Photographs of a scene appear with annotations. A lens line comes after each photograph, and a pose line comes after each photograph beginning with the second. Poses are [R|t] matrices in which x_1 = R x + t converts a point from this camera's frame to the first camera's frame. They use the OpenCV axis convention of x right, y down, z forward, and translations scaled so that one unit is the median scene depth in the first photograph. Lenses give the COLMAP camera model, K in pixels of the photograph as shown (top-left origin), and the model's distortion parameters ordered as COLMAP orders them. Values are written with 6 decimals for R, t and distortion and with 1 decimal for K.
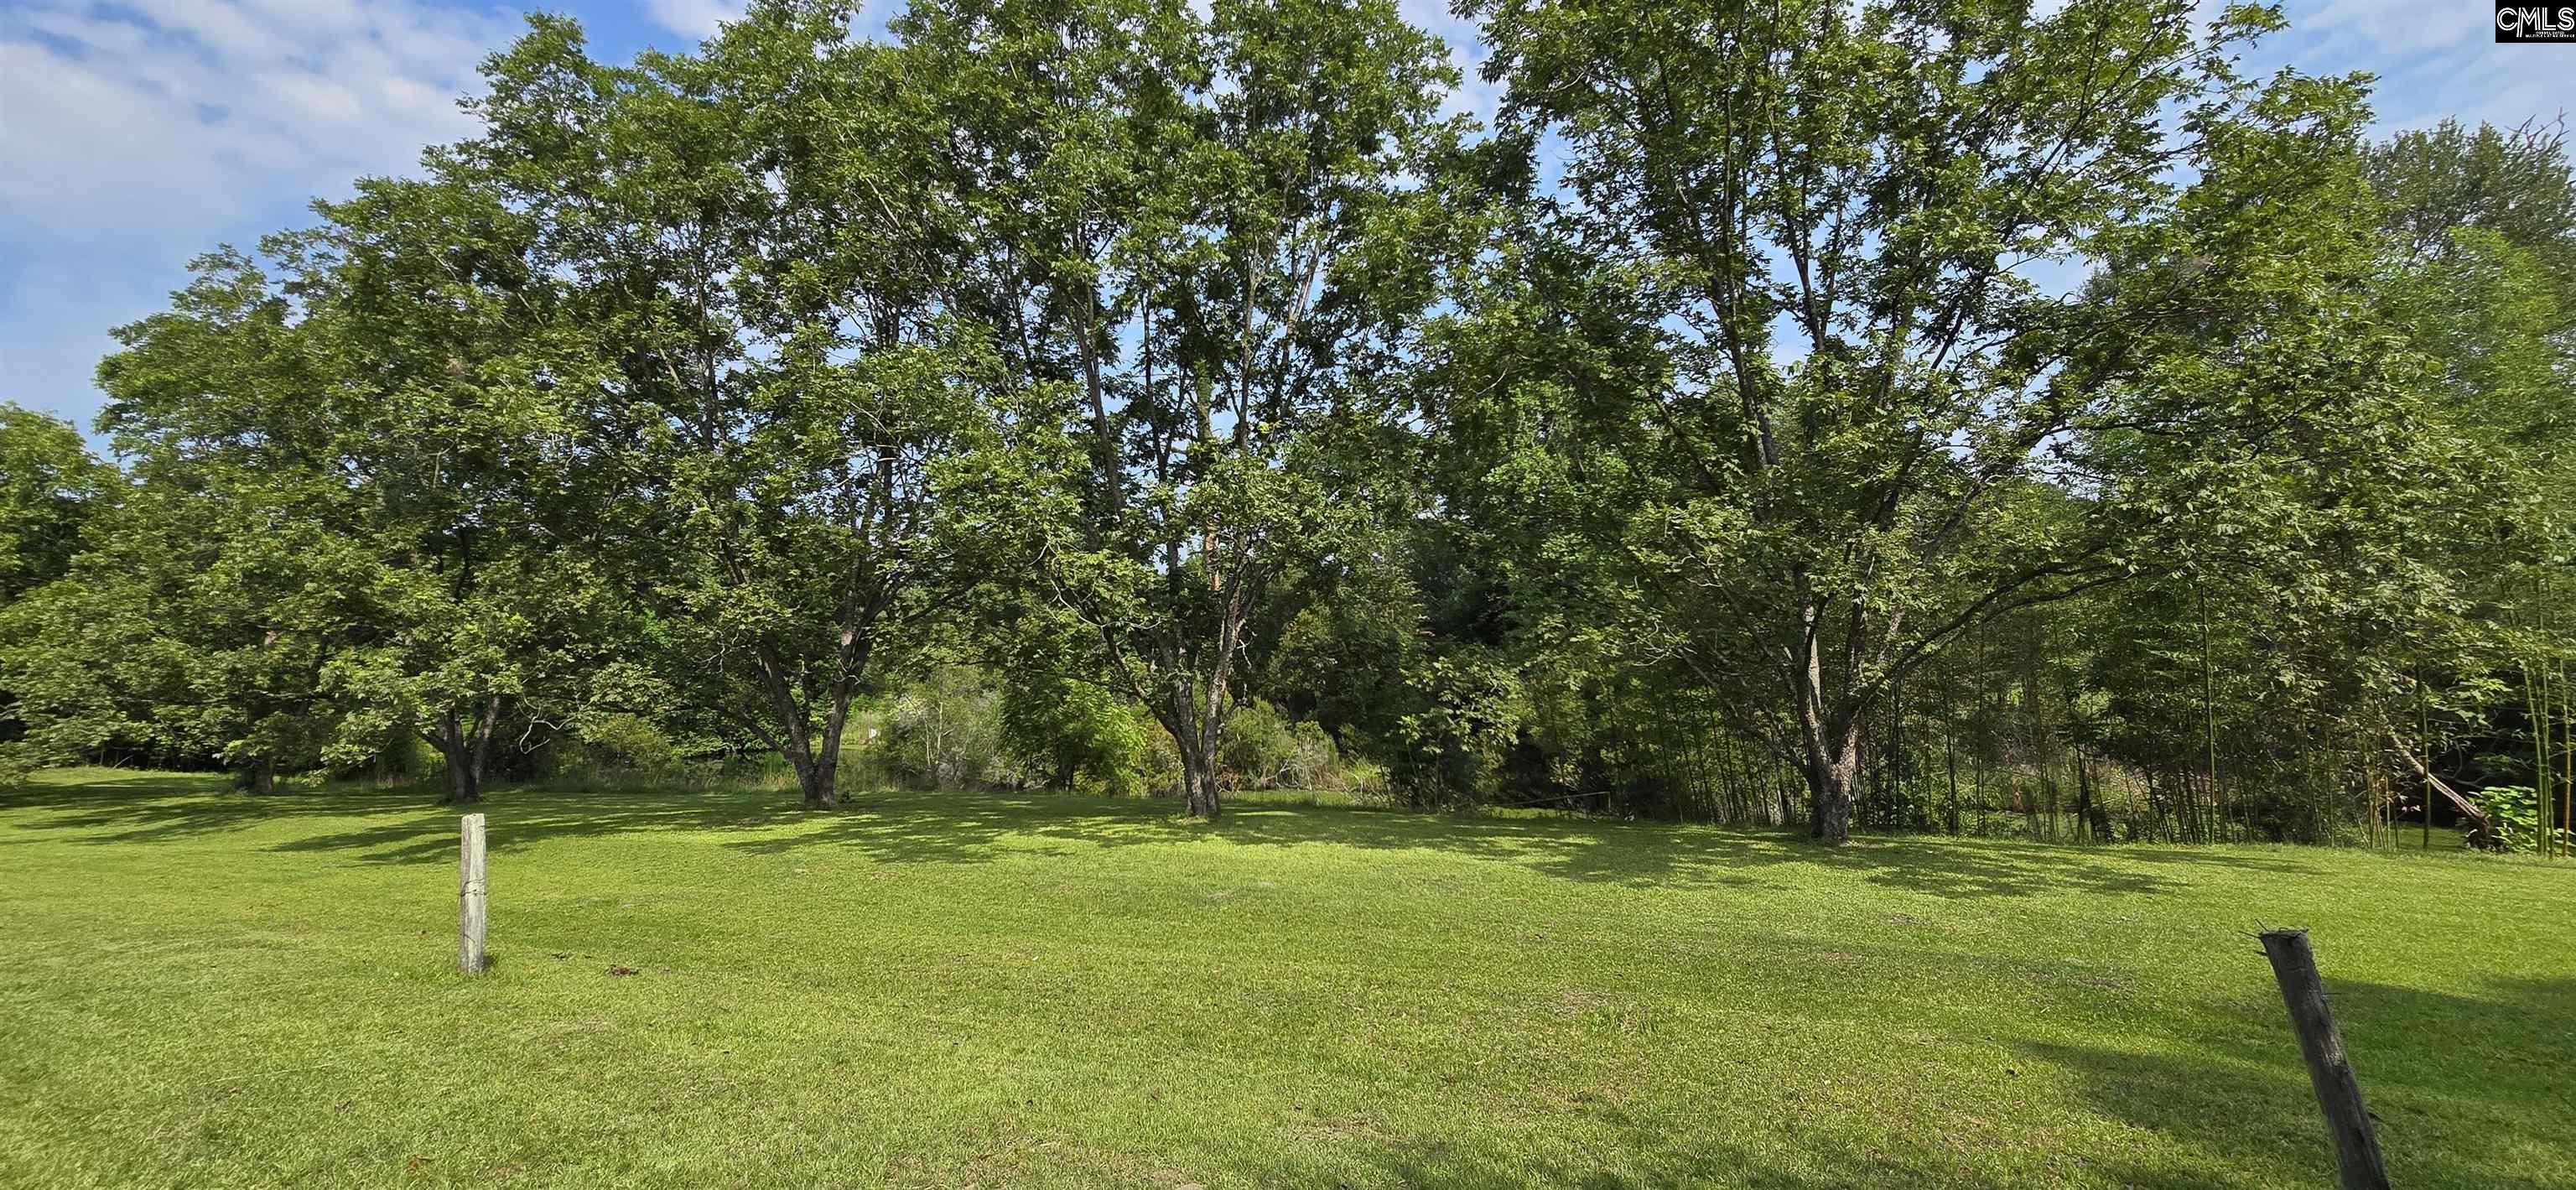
lens RADIAL K [[1052.8, 0, 1277.5], [0, 1052.8, 600.5], [0, 0, 1]] dist [-0.024668, 0.007990]
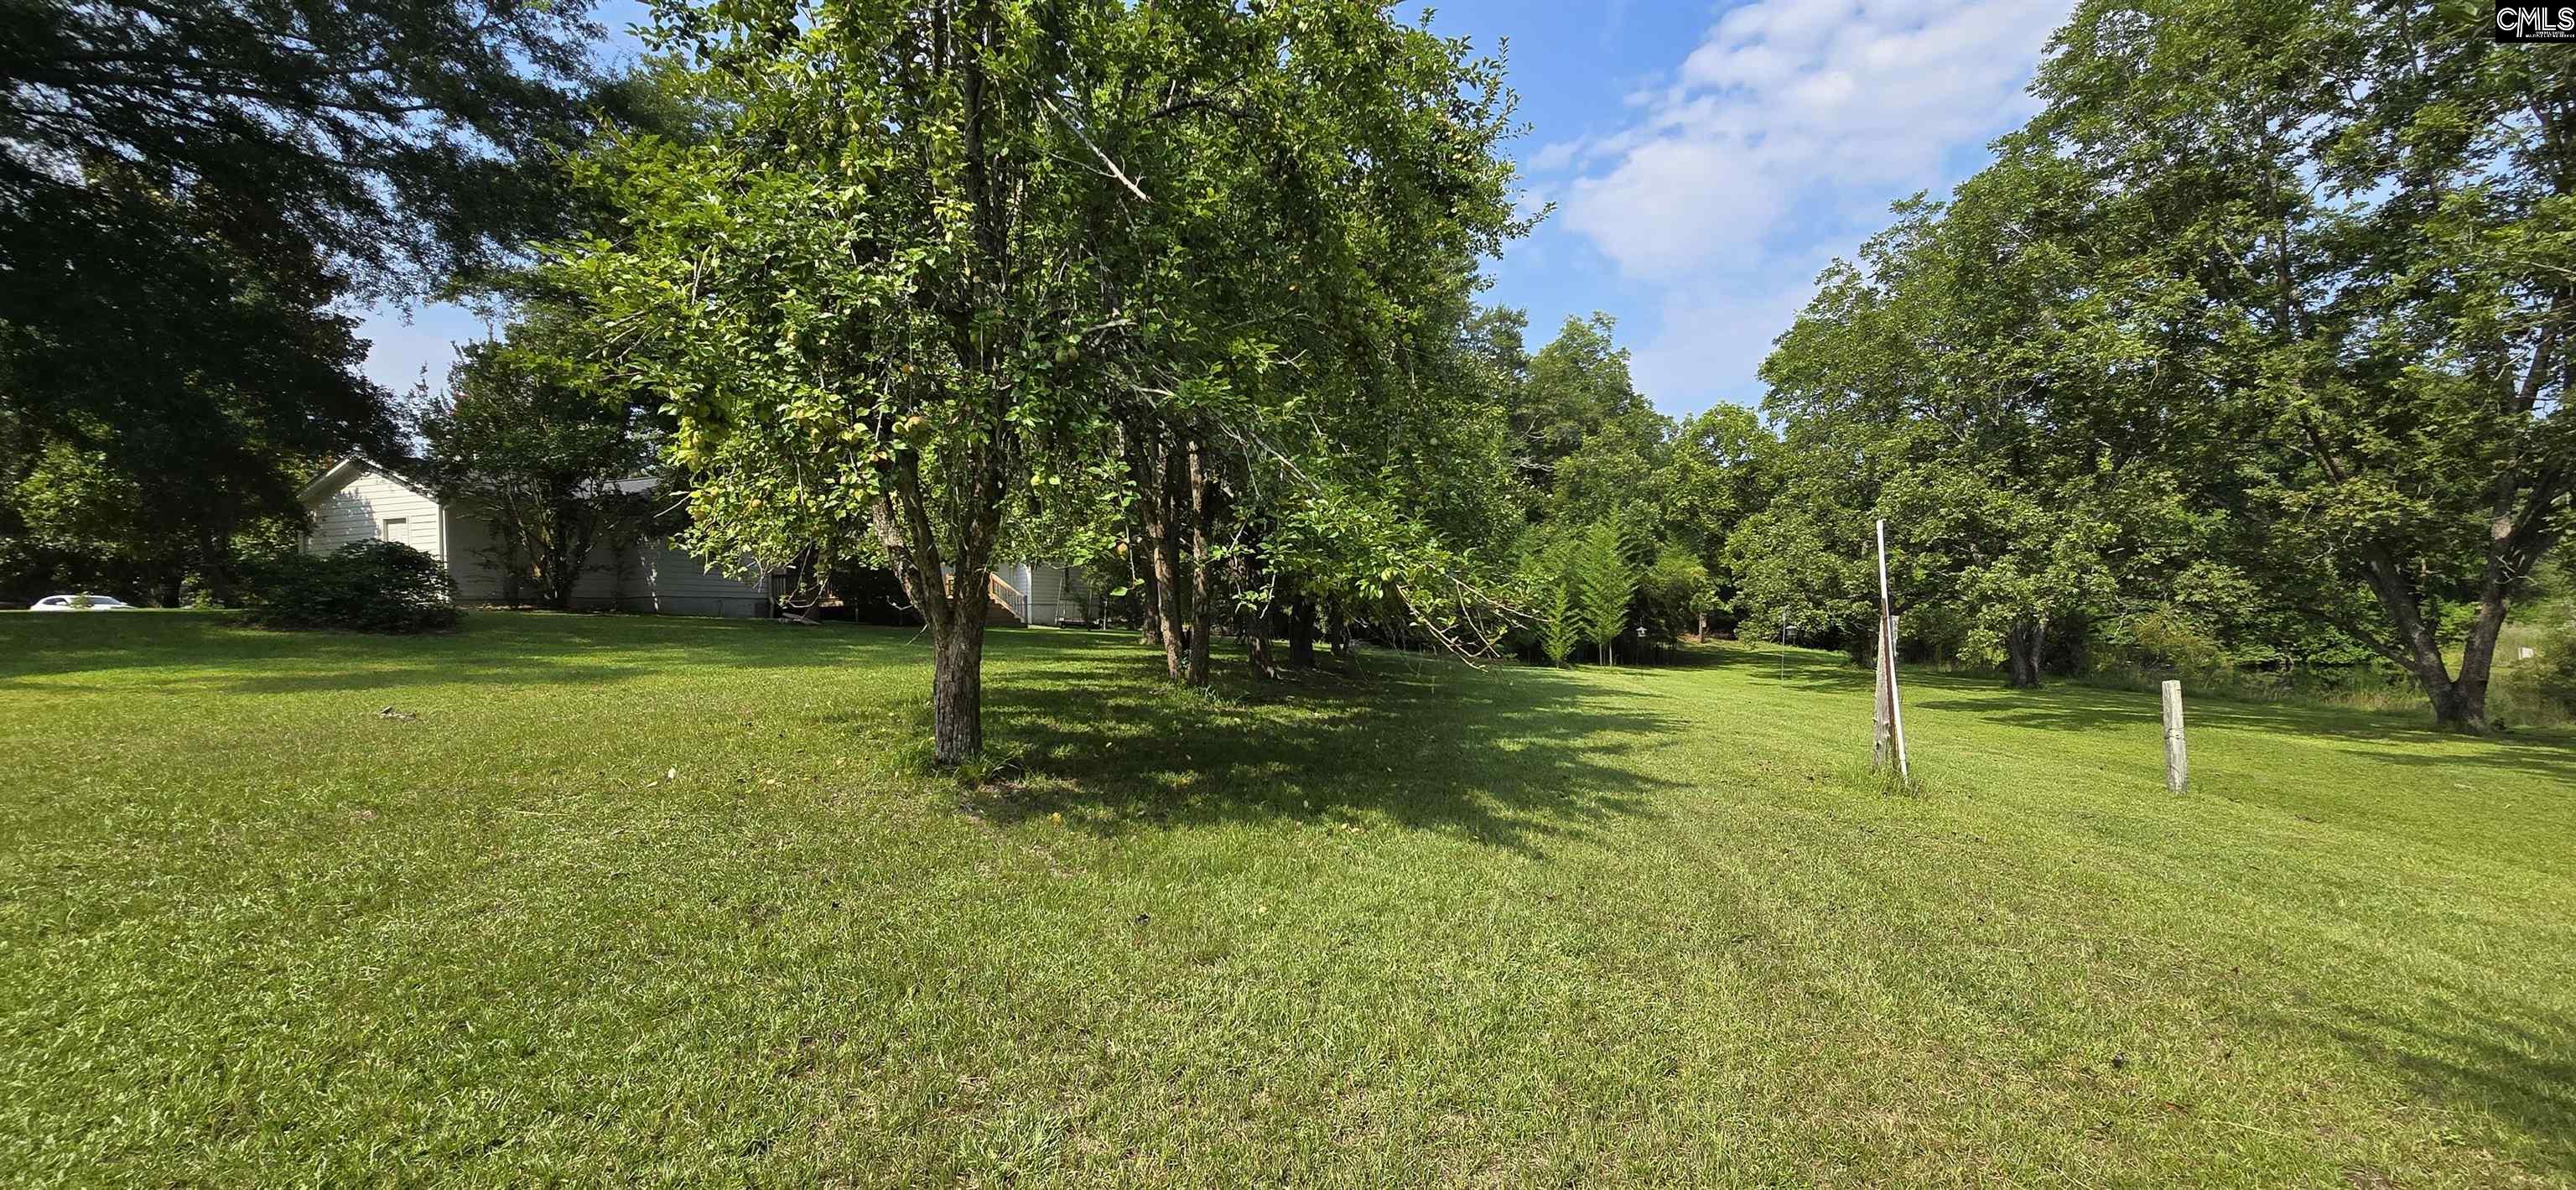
lens RADIAL K [[1052.8, 0, 1277.5], [0, 1052.8, 600.5], [0, 0, 1]] dist [-0.024668, 0.007990]
pose [[0.324368, 0.017357, -0.945772, 0.040914], [0.071864, 0.996490, 0.042935, -0.012297], [0.943197, -0.081894, 0.321982, -0.169025]]
